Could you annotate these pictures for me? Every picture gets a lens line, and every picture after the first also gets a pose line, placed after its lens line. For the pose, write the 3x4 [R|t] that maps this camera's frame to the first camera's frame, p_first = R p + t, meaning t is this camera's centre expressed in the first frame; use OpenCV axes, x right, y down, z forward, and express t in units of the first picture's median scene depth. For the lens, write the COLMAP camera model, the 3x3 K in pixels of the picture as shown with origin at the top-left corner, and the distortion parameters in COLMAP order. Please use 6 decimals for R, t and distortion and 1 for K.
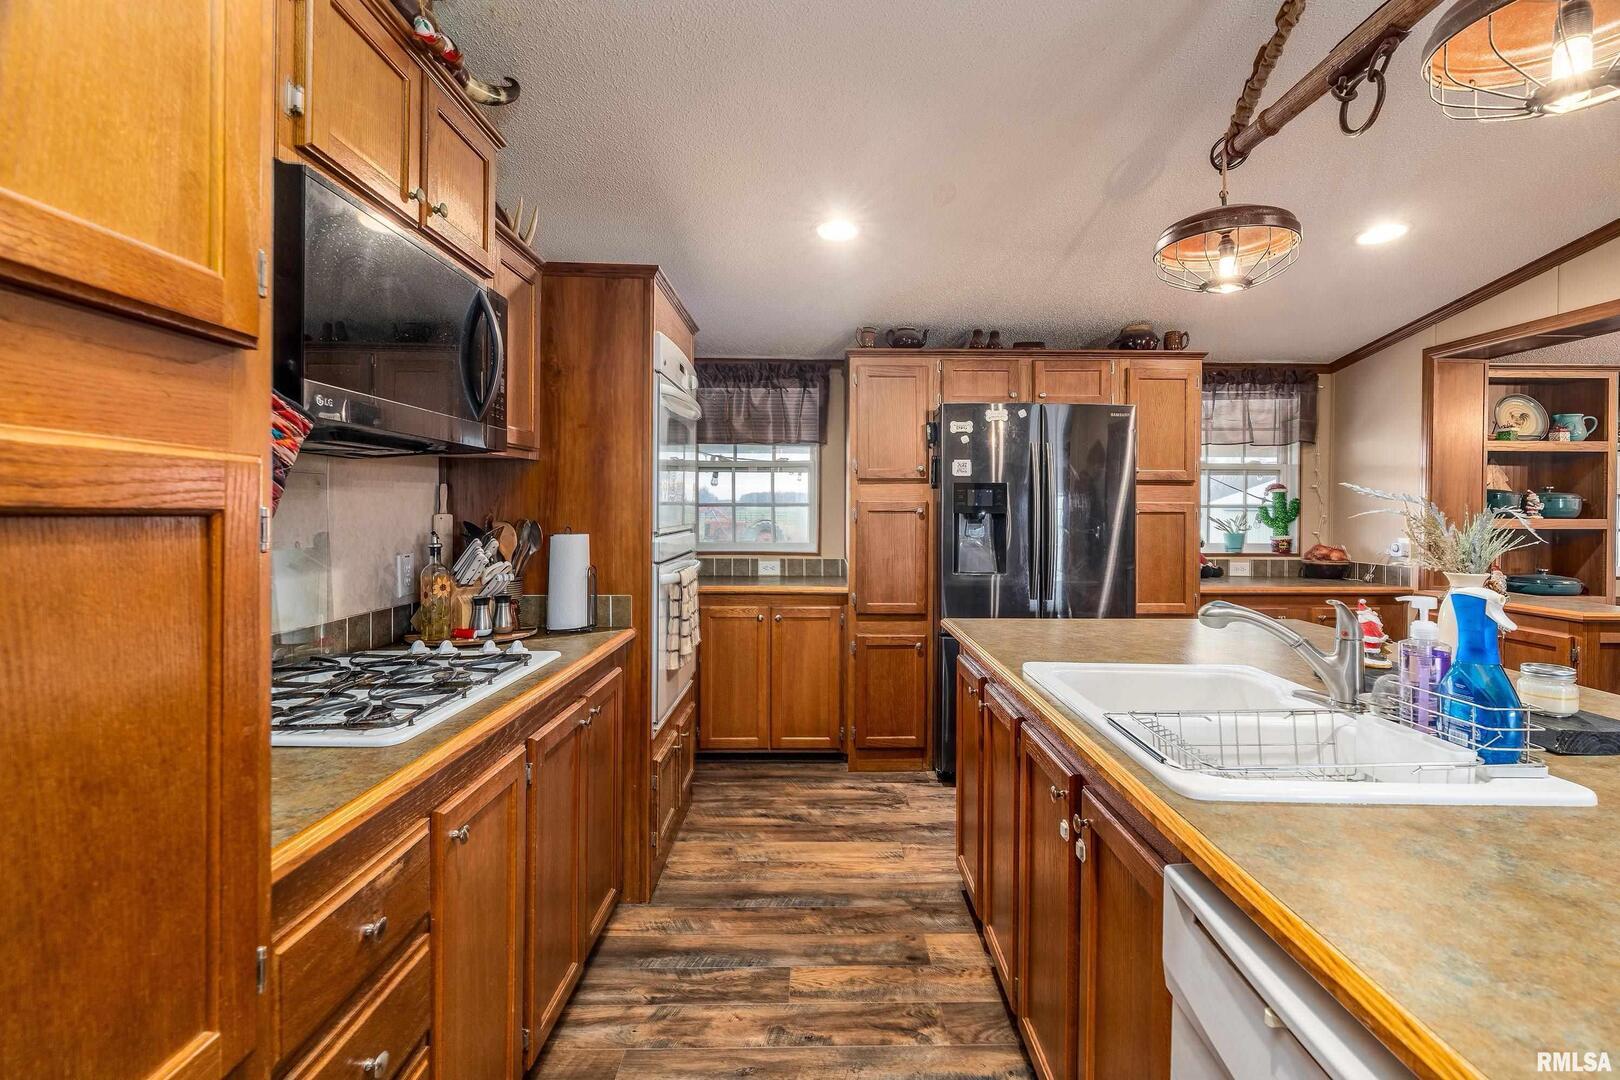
lens RADIAL K [[757.2, 0, 819.4], [0, 757.2, 509.4], [0, 0, 1]] dist [-0.011577, 0.001605]
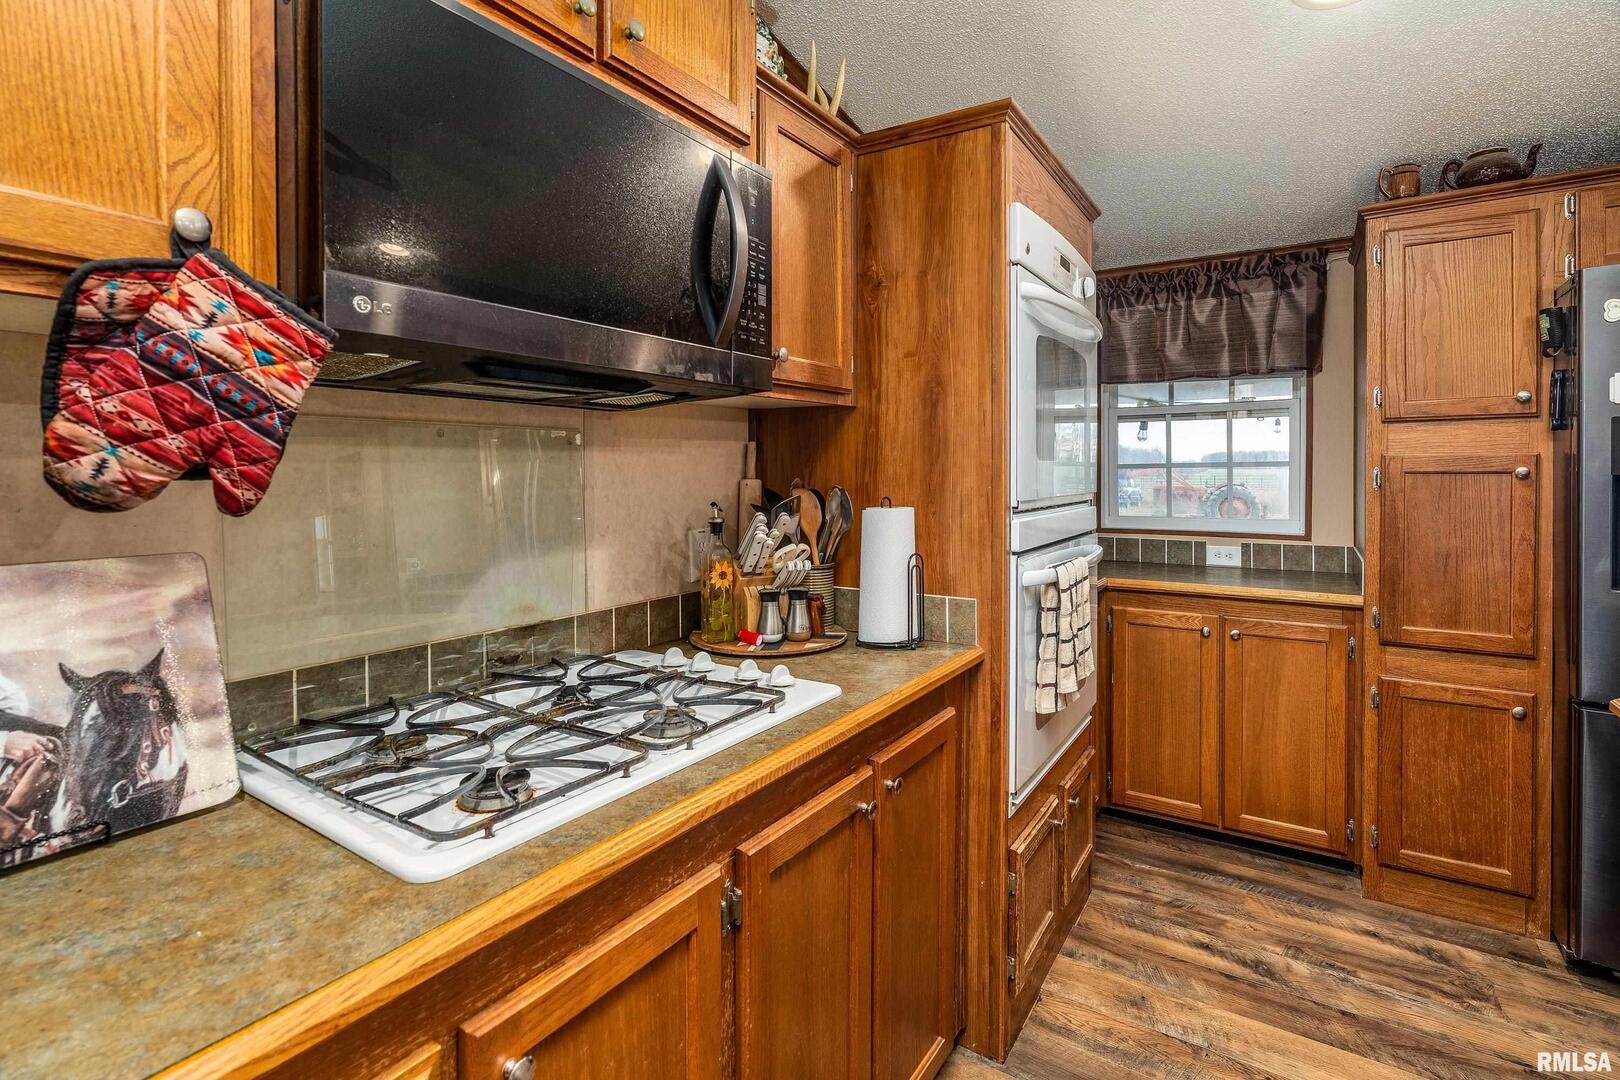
lens RADIAL K [[757.2, 0, 810.8], [0, 757.2, 476.4], [0, 0, 1]] dist [-0.011577, 0.001605]
pose [[0.833851, -0.002151, -0.551985, 0.001177], [0.005467, 0.999976, 0.004362, -0.000321], [0.551962, -0.006655, 0.833842, 0.327854]]
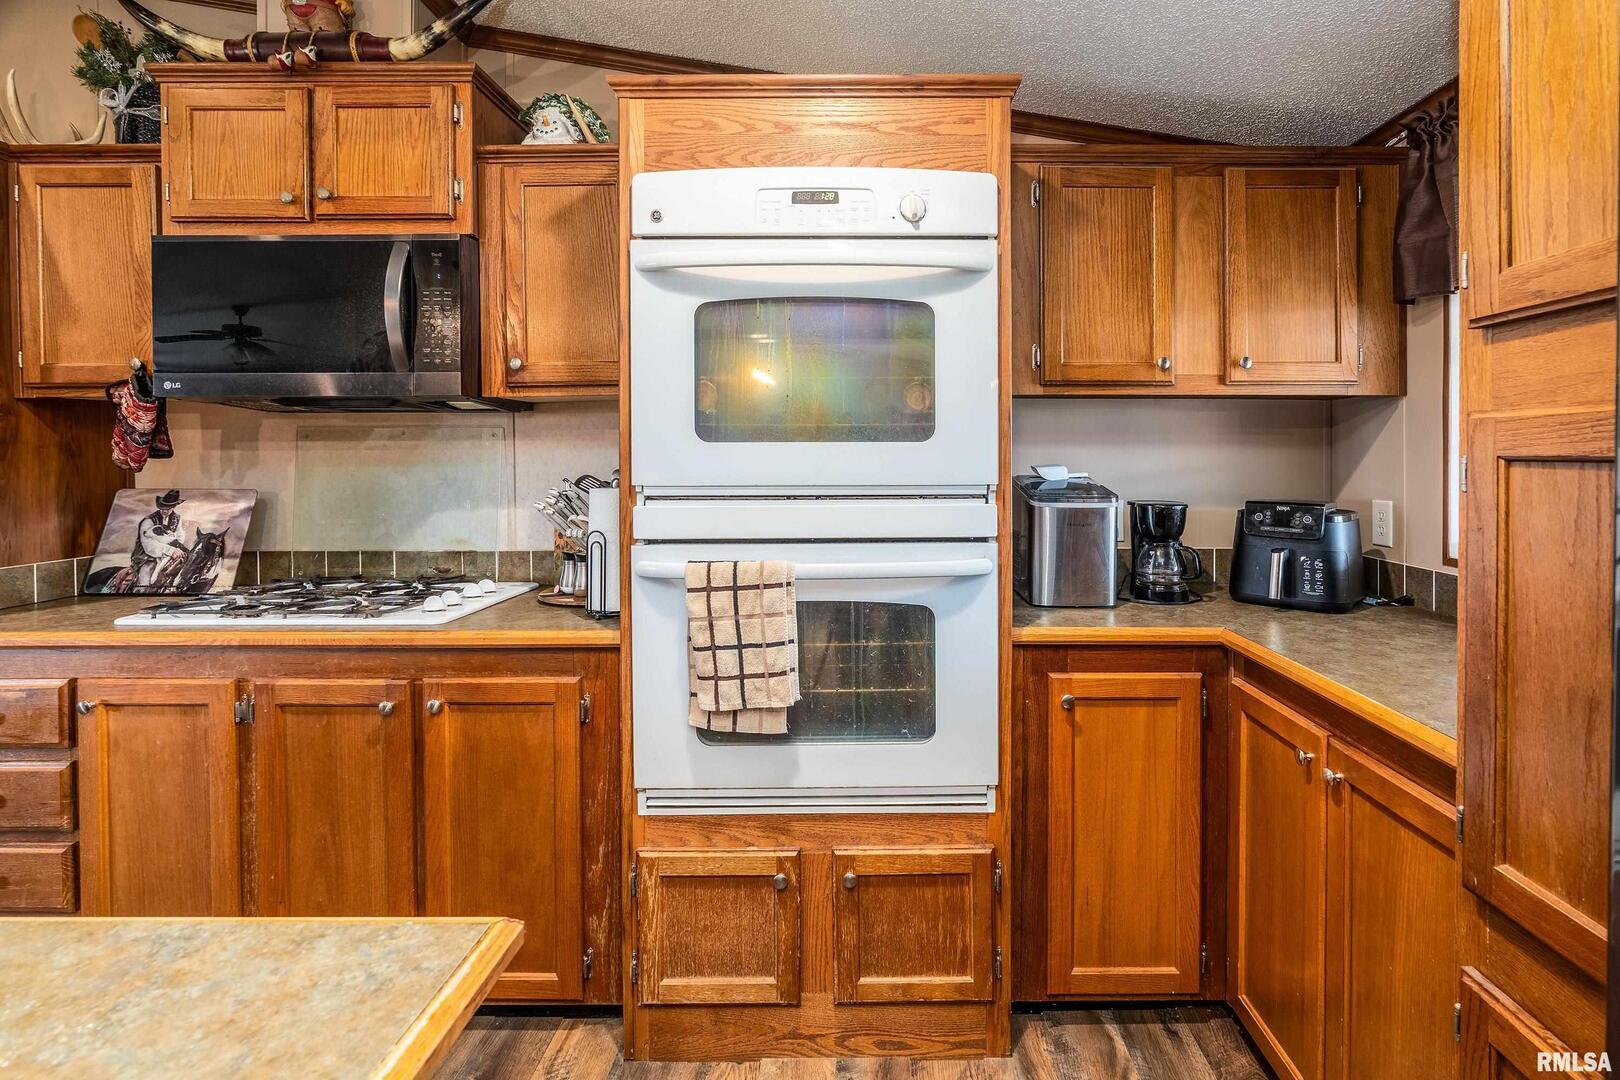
lens RADIAL K [[757.2, 0, 857.1], [0, 757.2, 458.0], [0, 0, 1]] dist [-0.011577, 0.001605]
pose [[0.010266, -0.001630, -0.999946, 0.390098], [0.003737, 0.999992, -0.001592, 0.004012], [0.999940, -0.003720, 0.010272, 1.096858]]
